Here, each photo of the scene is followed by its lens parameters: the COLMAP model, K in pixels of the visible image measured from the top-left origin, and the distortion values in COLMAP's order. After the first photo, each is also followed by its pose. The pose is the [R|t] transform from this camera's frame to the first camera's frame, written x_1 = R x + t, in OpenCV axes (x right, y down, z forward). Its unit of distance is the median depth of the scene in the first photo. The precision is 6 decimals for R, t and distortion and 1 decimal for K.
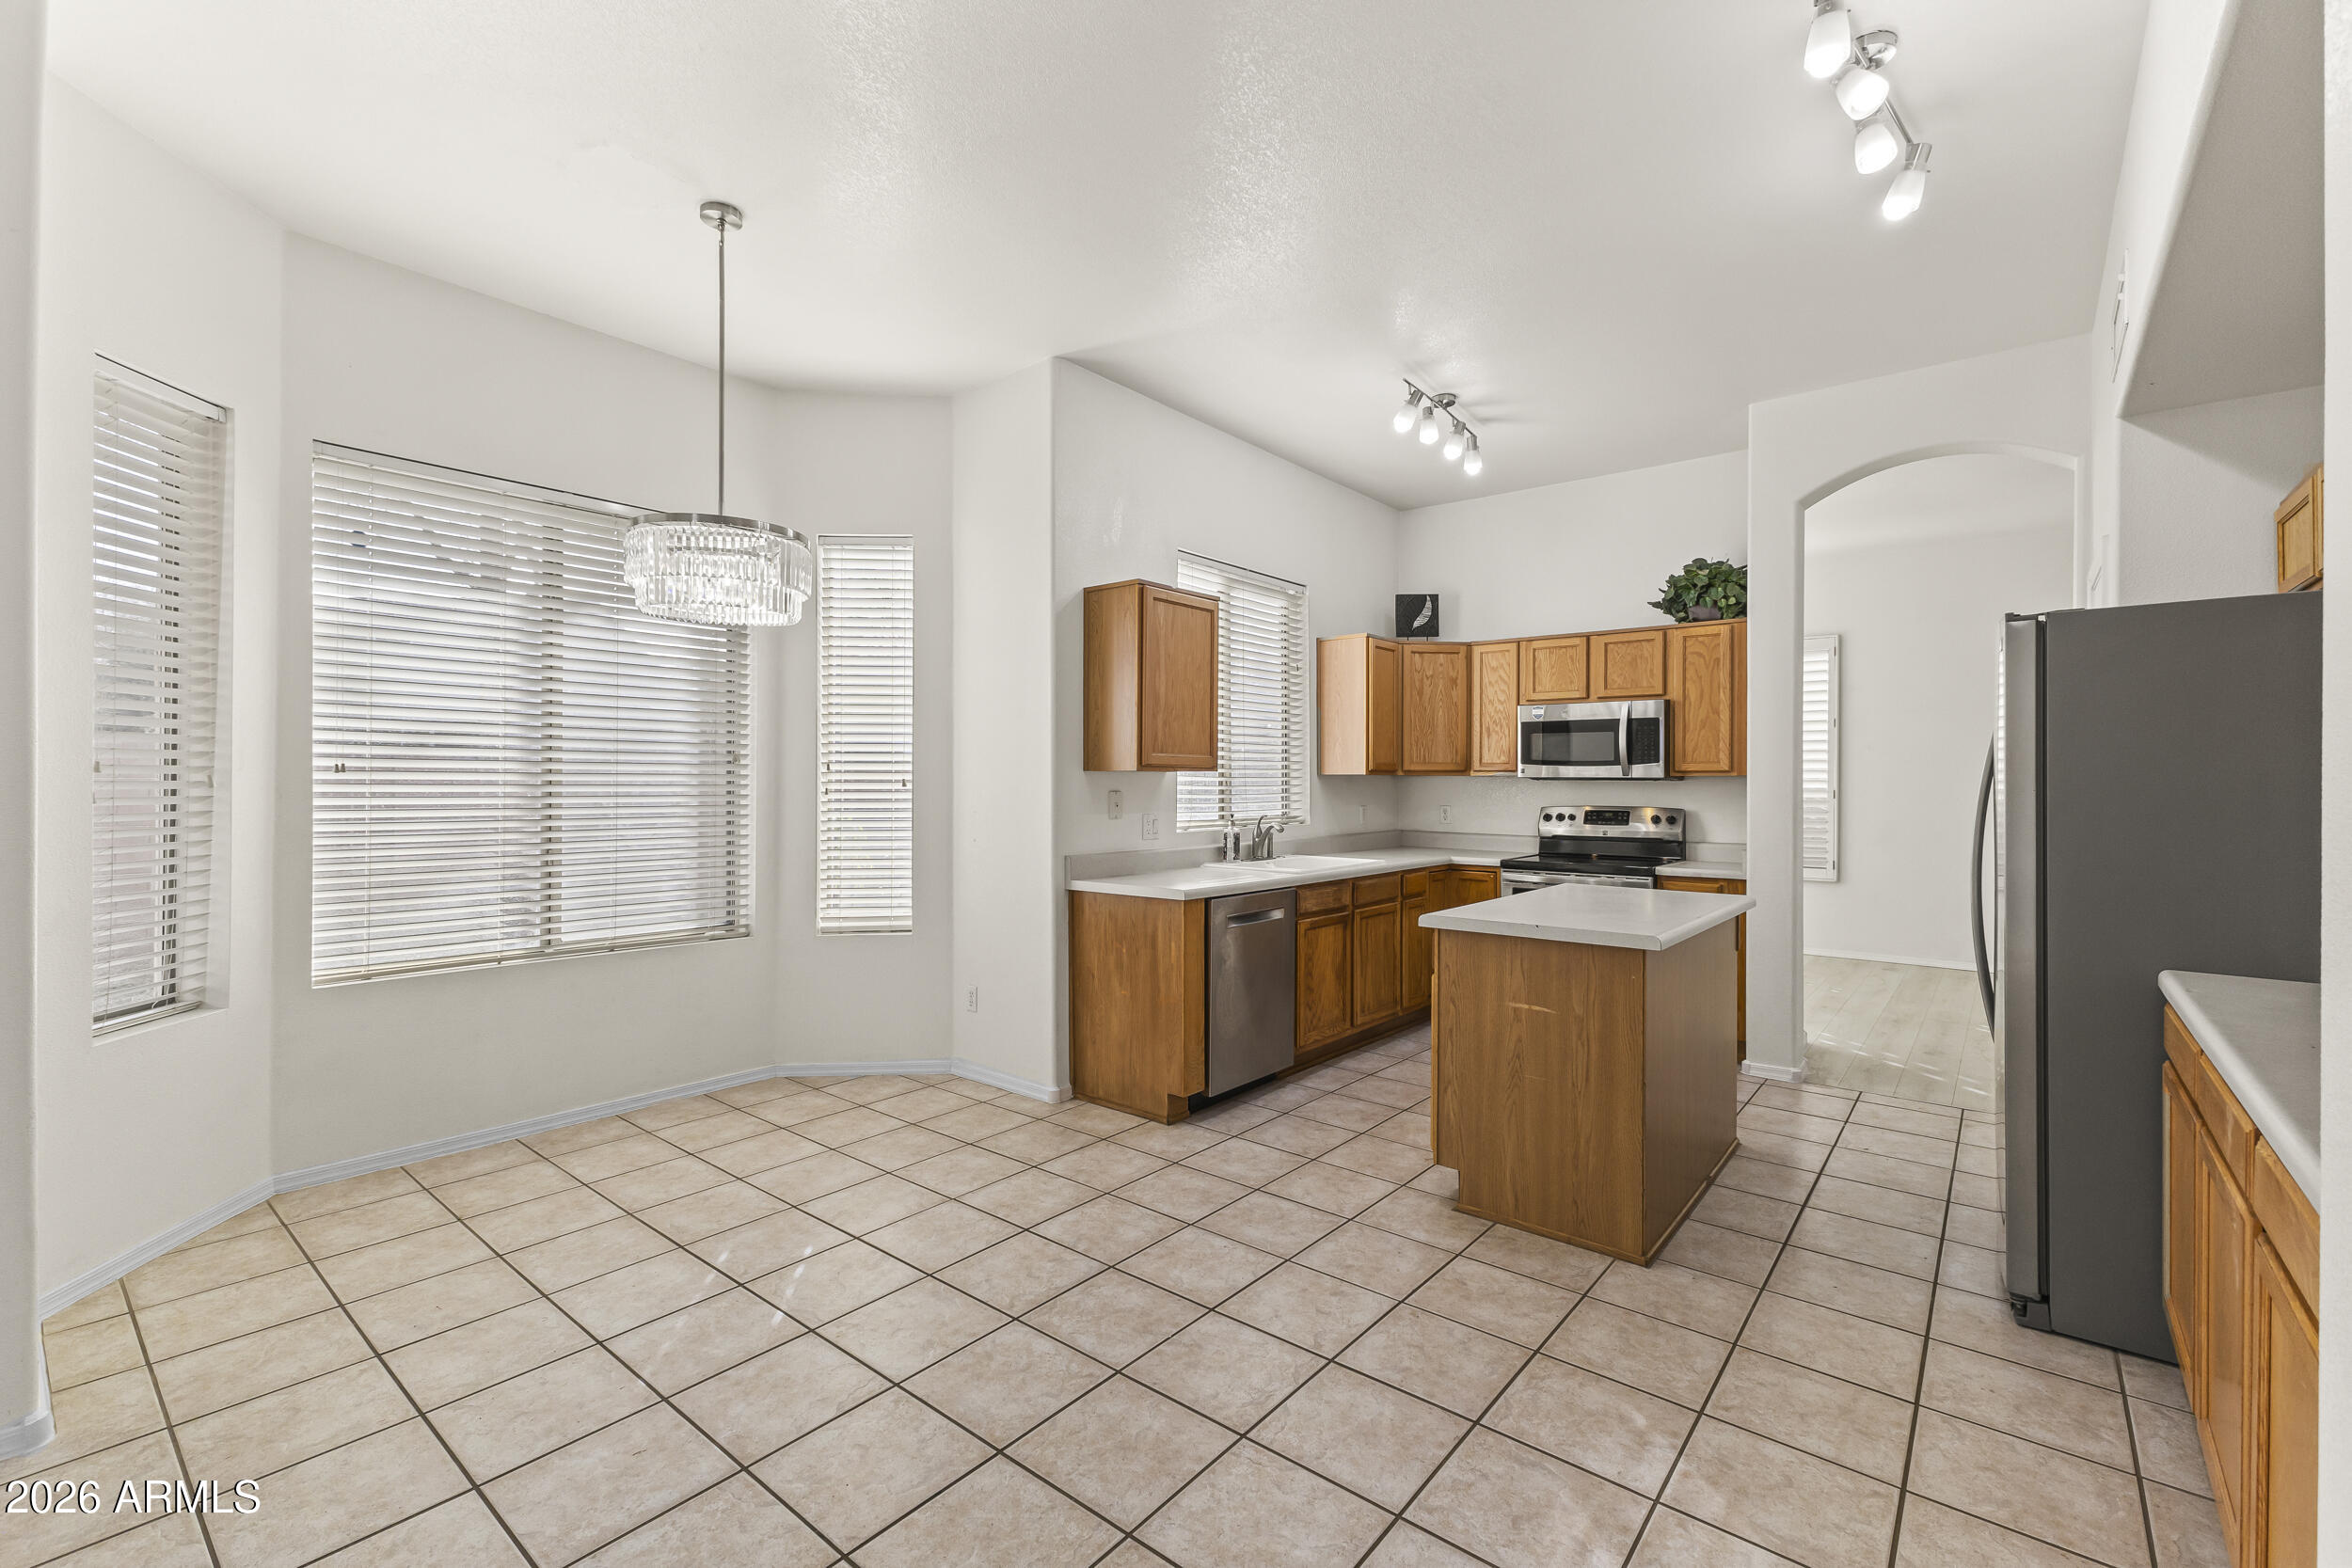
lens RADIAL K [[1008.0, 0, 1183.9], [0, 1008.0, 778.7], [0, 0, 1]] dist [0.009410, -0.001451]
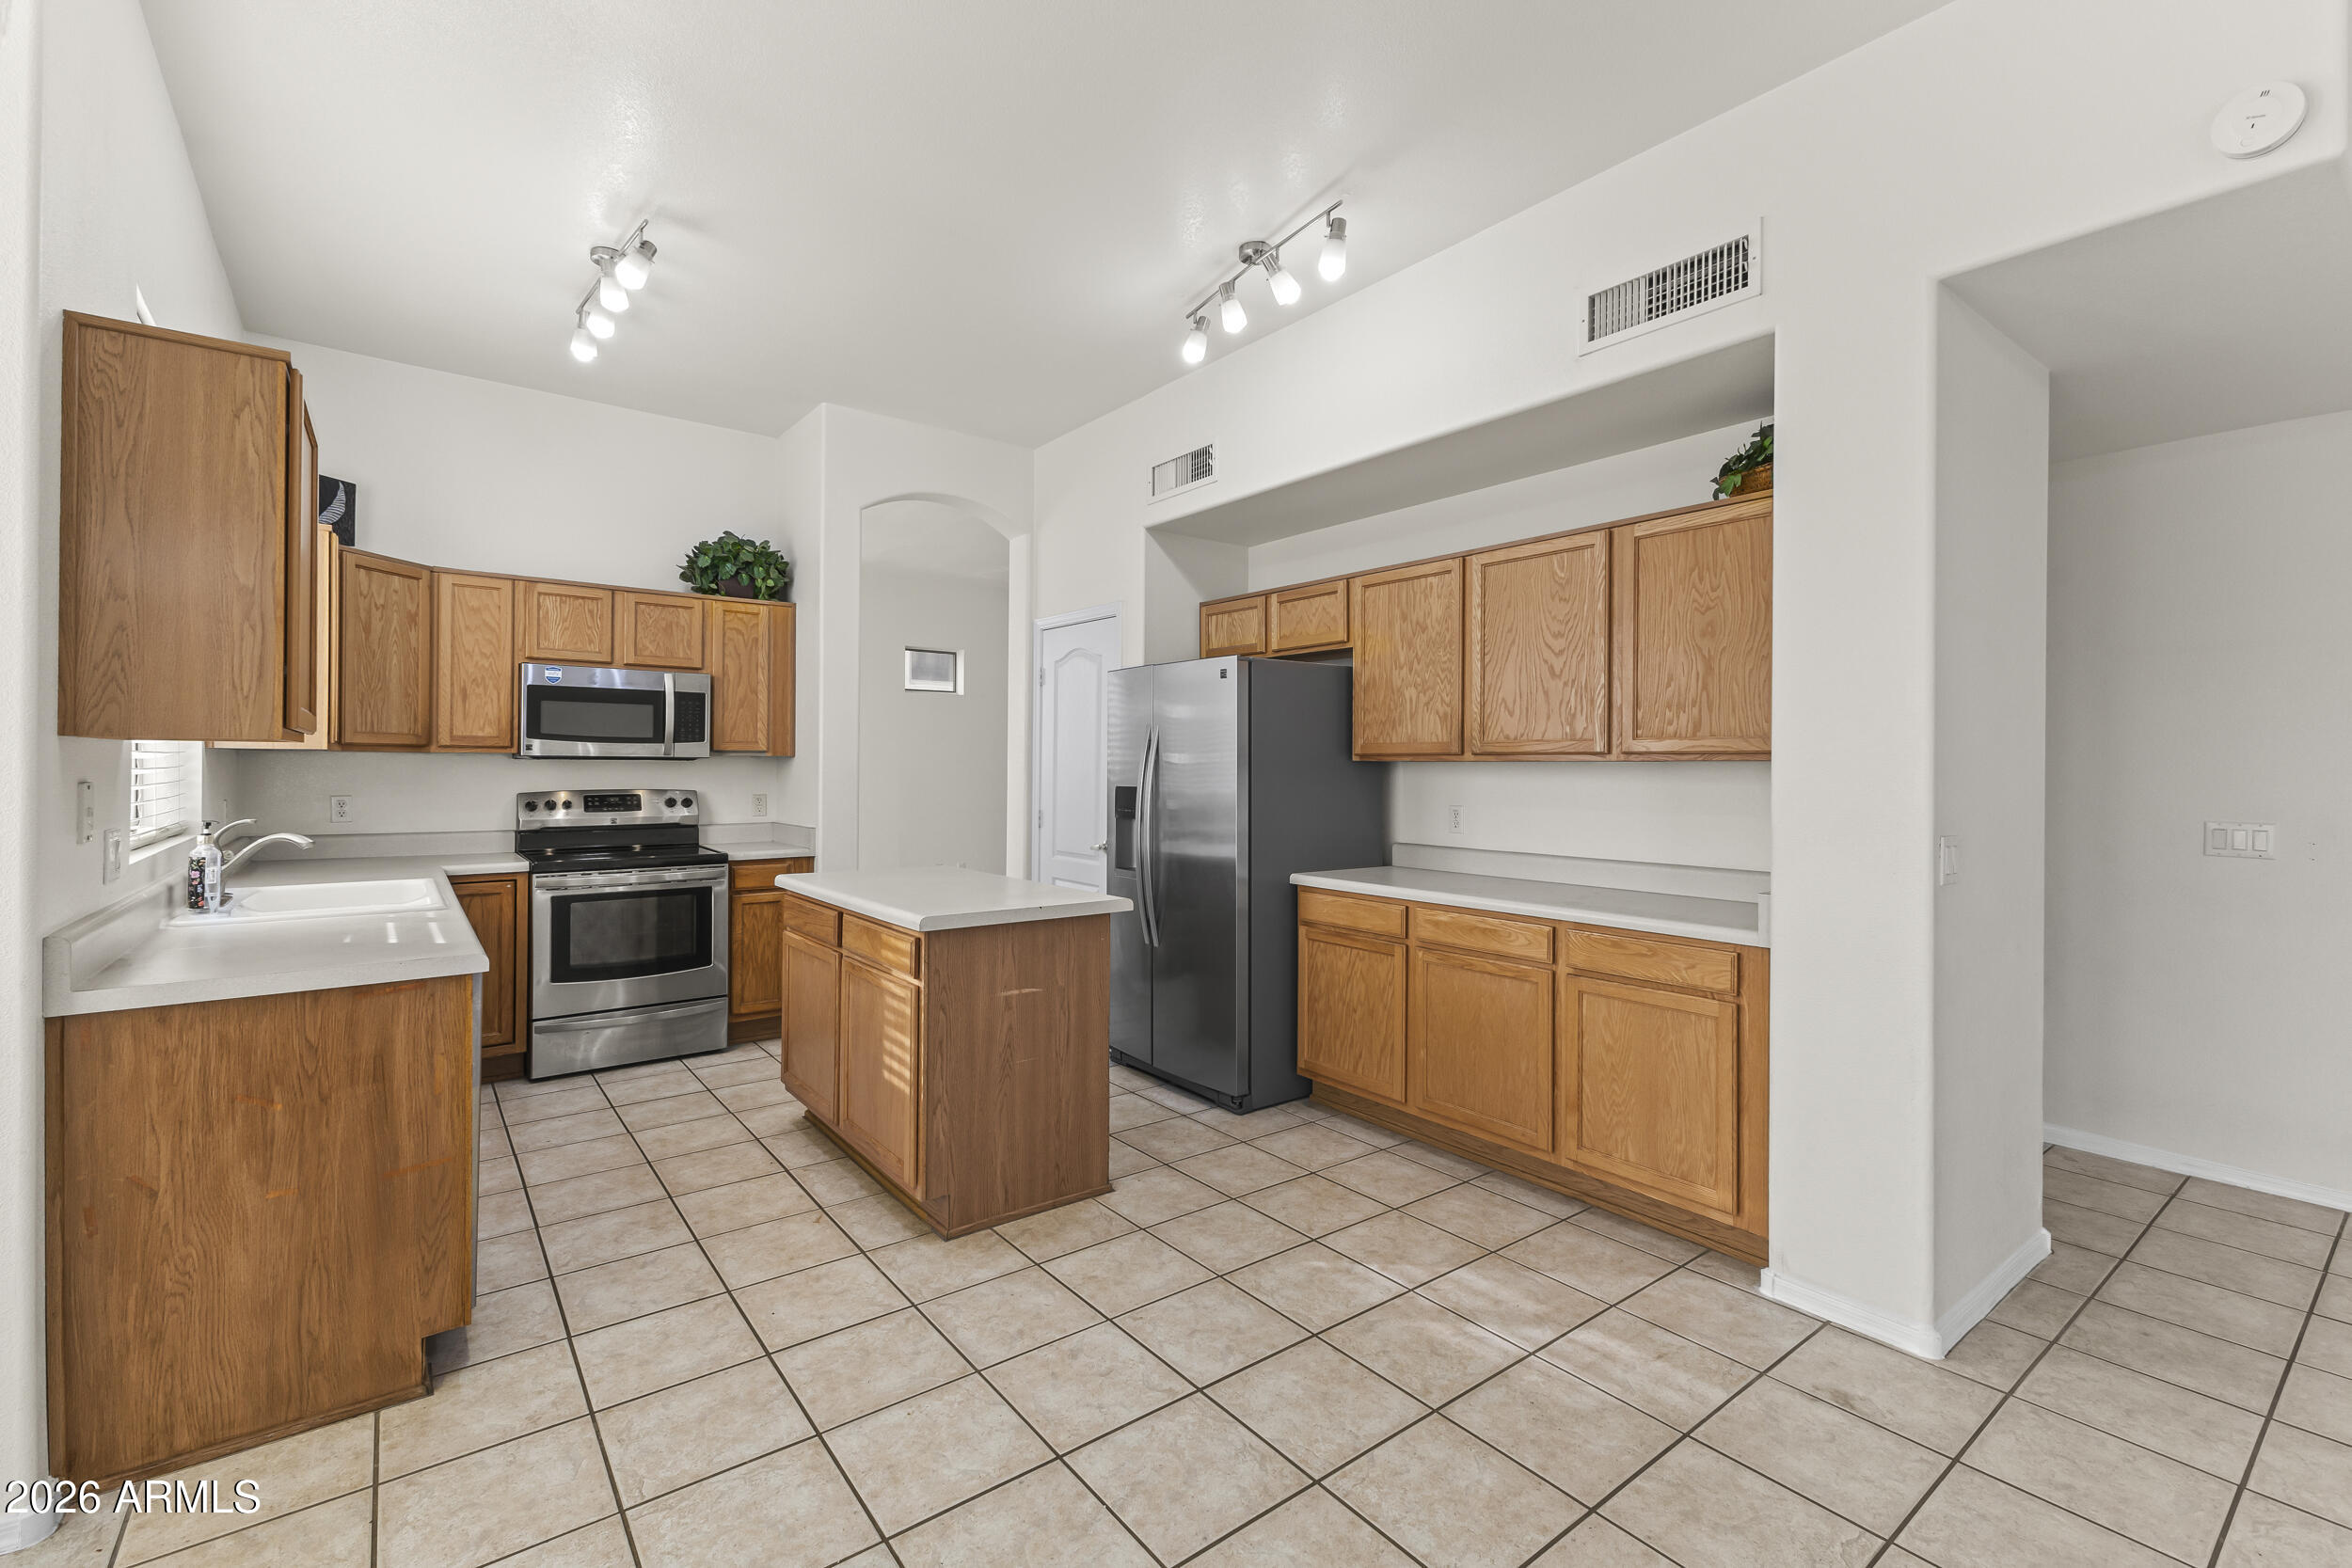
lens RADIAL K [[1008.0, 0, 1170.8], [0, 1008.0, 766.7], [0, 0, 1]] dist [0.009410, -0.001451]
pose [[0.230325, -0.002949, 0.973109, -0.426057], [-0.008322, 0.999953, 0.005000, -0.001046], [-0.973078, -0.009250, 0.230289, 0.455927]]
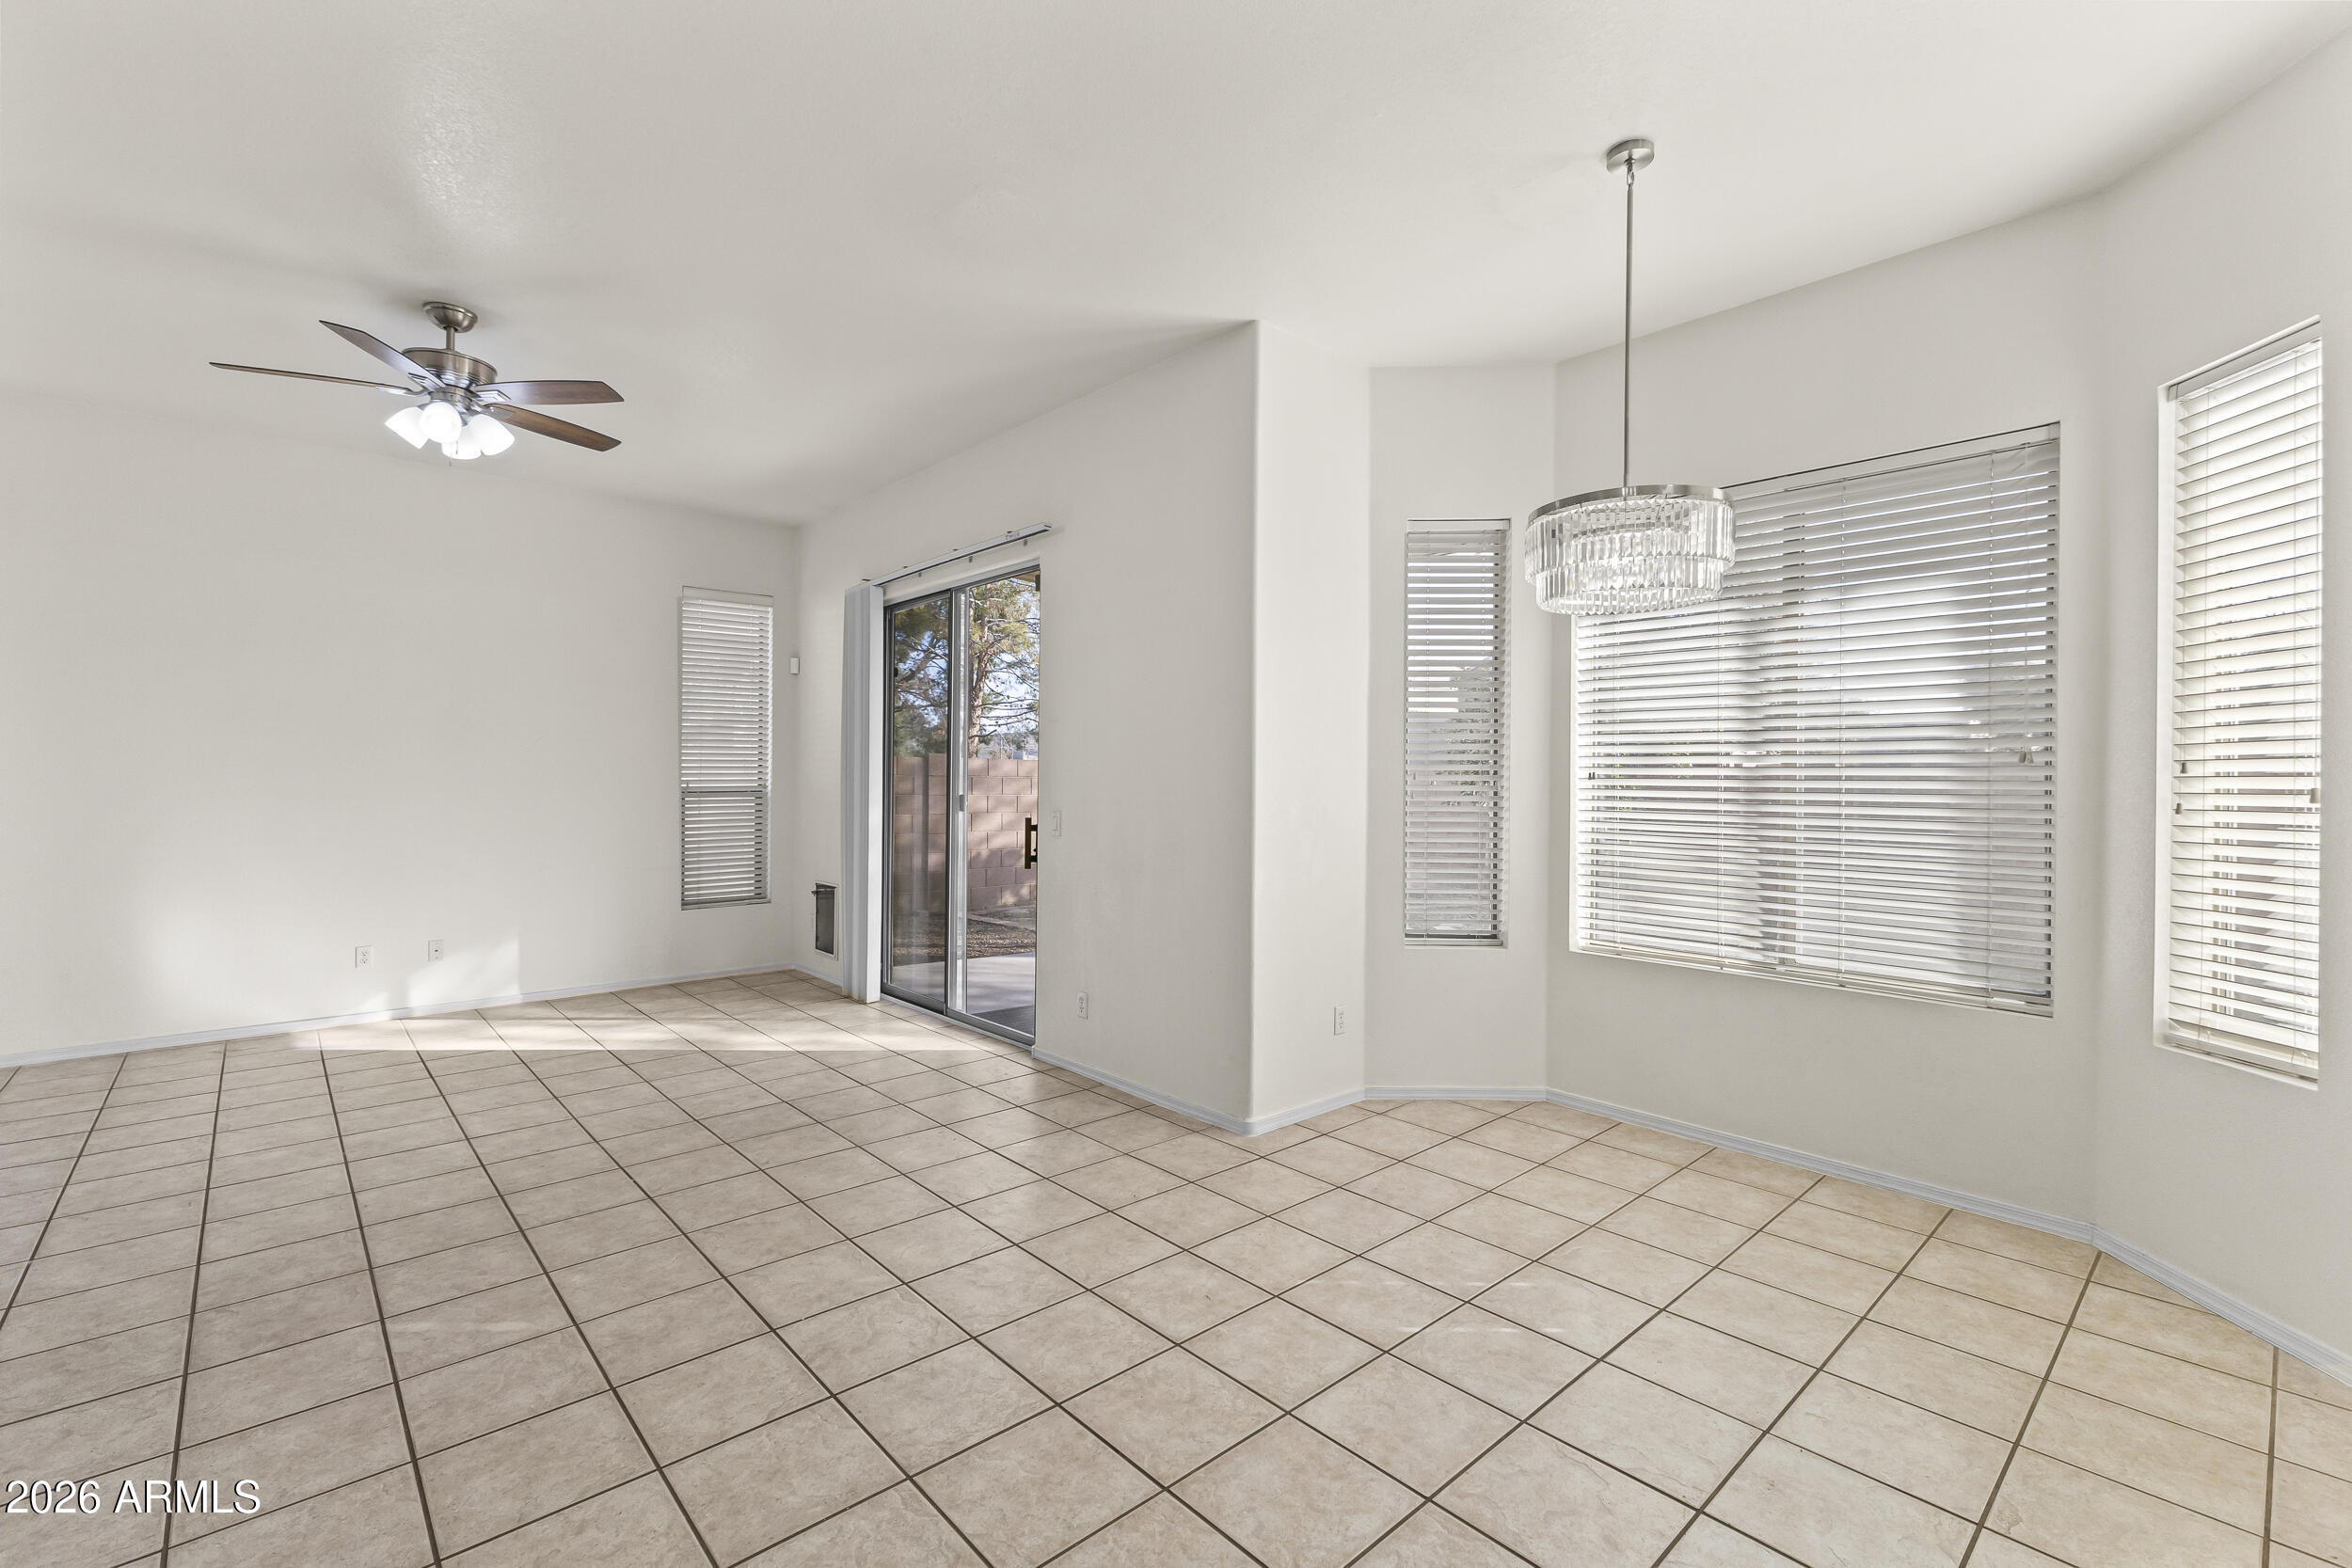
lens RADIAL K [[1008.0, 0, 1173.3], [0, 1008.0, 797.0], [0, 0, 1]] dist [0.009410, -0.001451]
pose [[-0.150628, 0.009443, -0.988545, 0.359390], [-0.007269, 0.999917, 0.010659, 0.003543], [0.988564, 0.008791, -0.150547, 0.551007]]
